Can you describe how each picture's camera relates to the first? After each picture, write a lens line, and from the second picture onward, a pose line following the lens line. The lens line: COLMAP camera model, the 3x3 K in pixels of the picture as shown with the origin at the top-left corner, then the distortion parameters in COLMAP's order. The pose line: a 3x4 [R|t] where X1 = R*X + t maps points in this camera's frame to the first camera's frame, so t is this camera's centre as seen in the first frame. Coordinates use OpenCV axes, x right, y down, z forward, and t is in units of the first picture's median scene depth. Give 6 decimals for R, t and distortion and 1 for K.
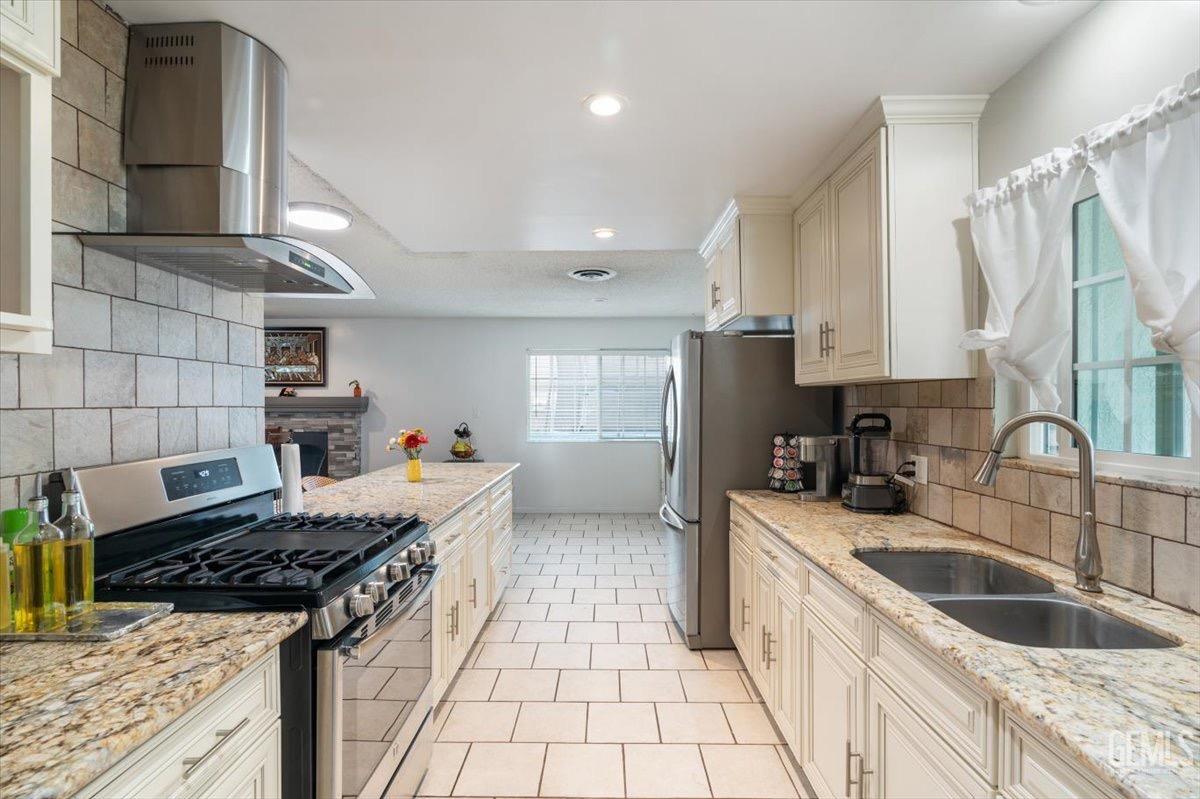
lens RADIAL K [[554.1, 0, 600.0], [0, 554.1, 399.5], [0, 0, 1]] dist [-0.003031, -0.000264]
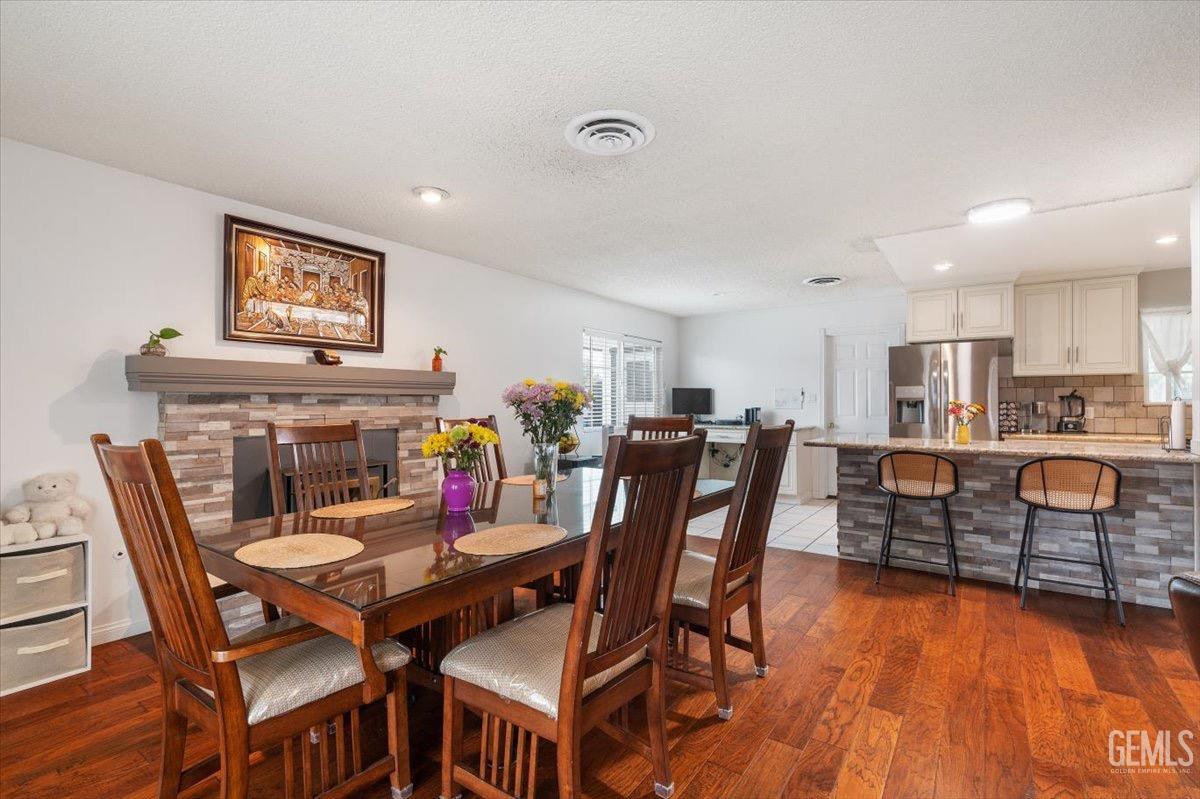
lens RADIAL K [[539.2, 0, 600.0], [0, 539.2, 399.5], [0, 0, 1]] dist [-0.003337, -0.000190]
pose [[0.561607, 0.005941, 0.827383, -3.053749], [-0.002956, 0.999982, -0.005173, 0.105121], [-0.827399, 0.000459, 0.561615, 1.748798]]
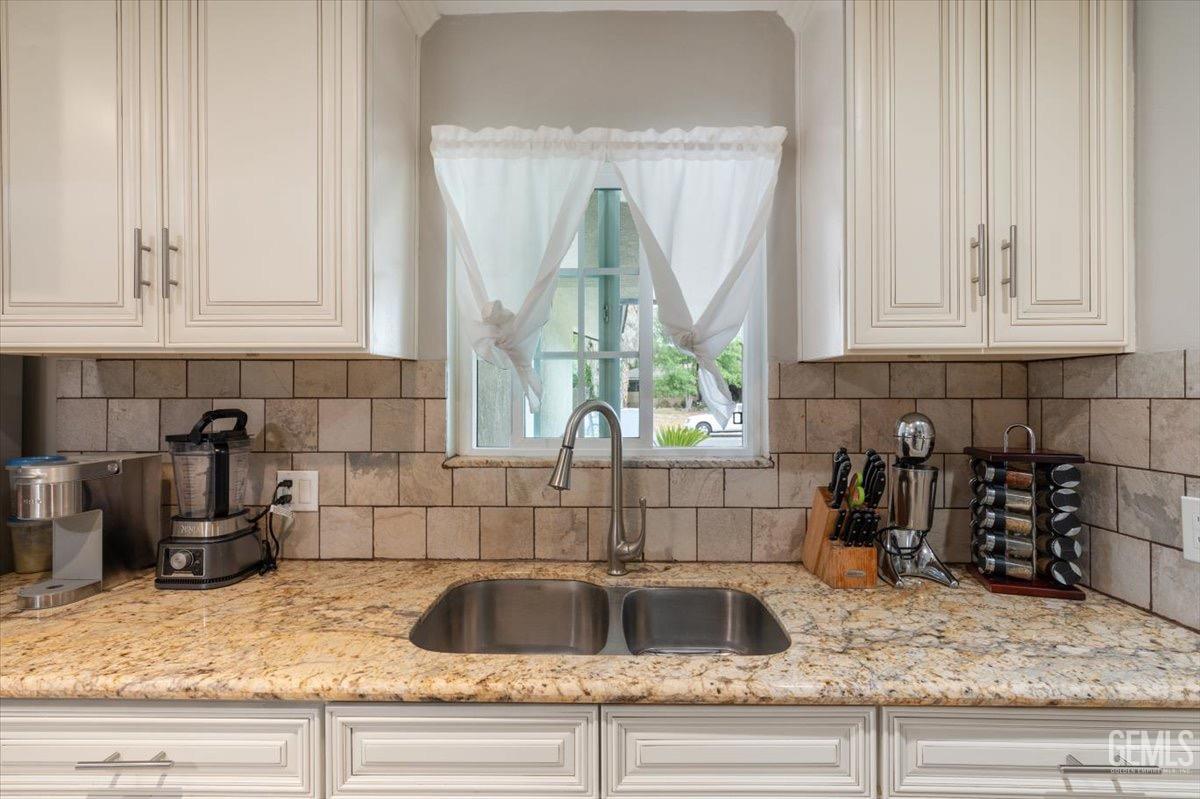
lens RADIAL K [[554.1, 0, 600.0], [0, 554.1, 399.5], [0, 0, 1]] dist [-0.003031, -0.000264]
pose [[0.003317, 0.000202, 0.999994, -0.108298], [-0.006202, 0.999981, -0.000182, 0.016940], [-0.999975, -0.006201, 0.003318, 0.775536]]
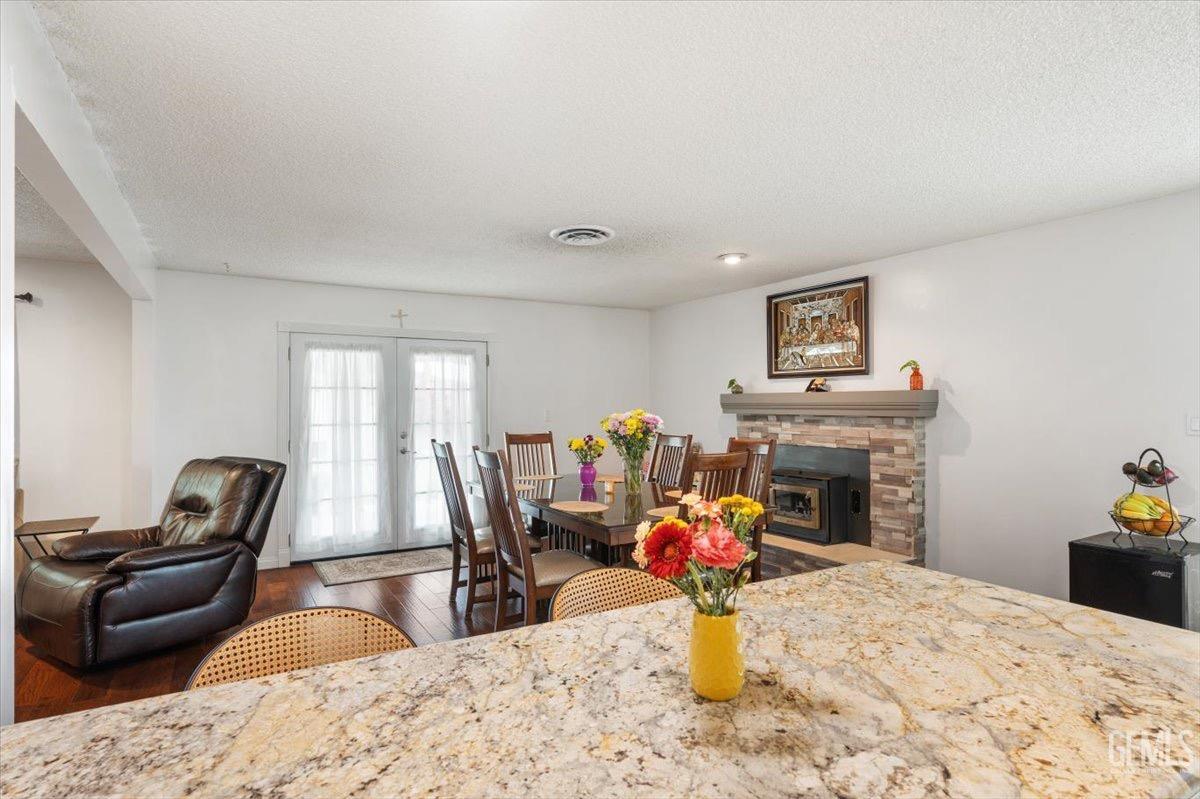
lens RADIAL K [[646.3, 0, 600.0], [0, 646.3, 399.5], [0, 0, 1]] dist [-0.001574, 0.000746]
pose [[0.515168, -0.004560, -0.857077, -0.156703], [0.007046, 0.999975, -0.001085, 0.009623], [0.857060, -0.005480, 0.515187, 1.397754]]
